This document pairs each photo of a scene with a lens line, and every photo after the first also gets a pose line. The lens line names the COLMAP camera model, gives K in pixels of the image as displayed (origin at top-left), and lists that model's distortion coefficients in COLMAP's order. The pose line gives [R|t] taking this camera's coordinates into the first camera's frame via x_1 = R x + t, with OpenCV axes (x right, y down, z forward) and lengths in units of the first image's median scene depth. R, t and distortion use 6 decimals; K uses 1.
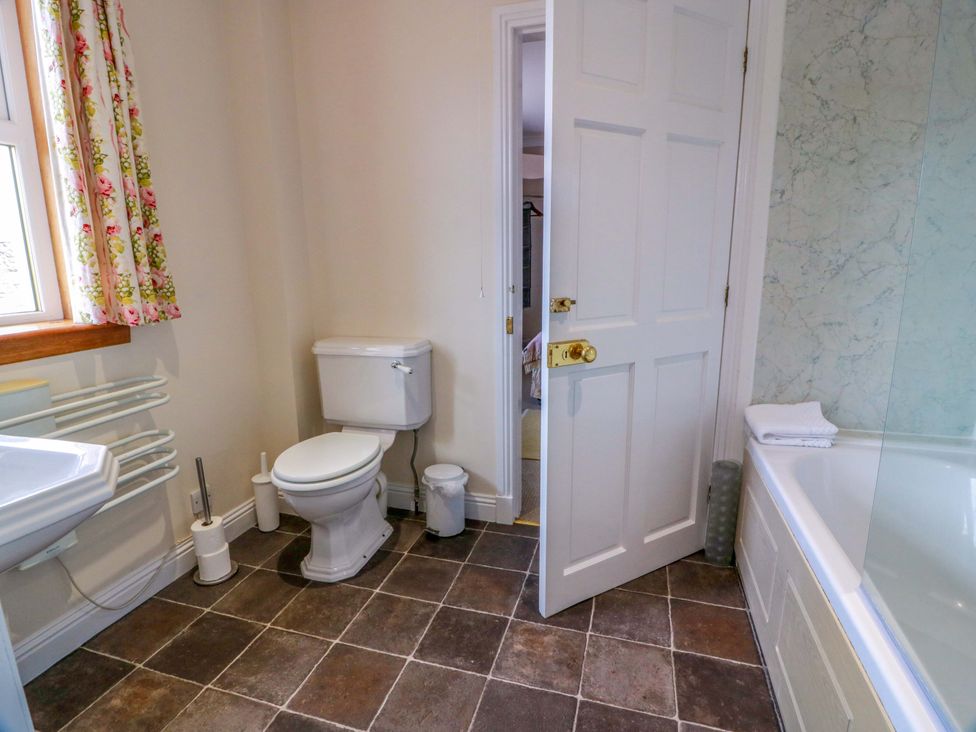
lens RADIAL K [[508.5, 0, 490.7], [0, 508.5, 360.2], [0, 0, 1]] dist [-0.000906, -0.012037]
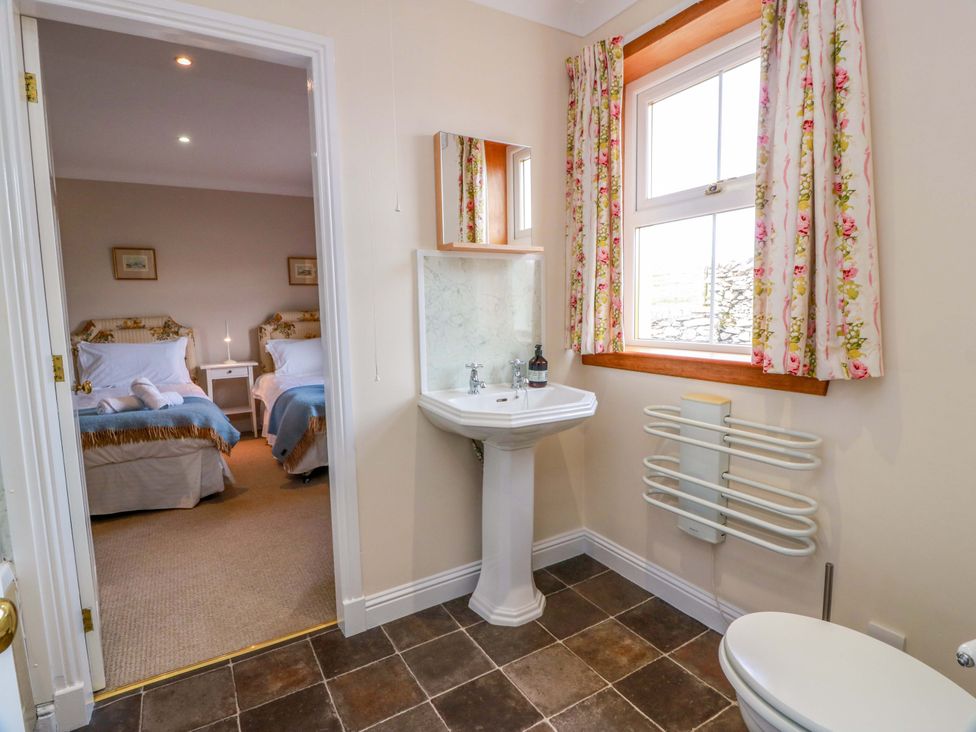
lens RADIAL K [[508.5, 0, 490.7], [0, 508.5, 360.2], [0, 0, 1]] dist [-0.000906, -0.012037]
pose [[-0.671537, 0.087896, -0.735739, 0.363577], [-0.134455, 0.962000, 0.237649, -0.263184], [0.728670, 0.258514, -0.634201, 1.262502]]
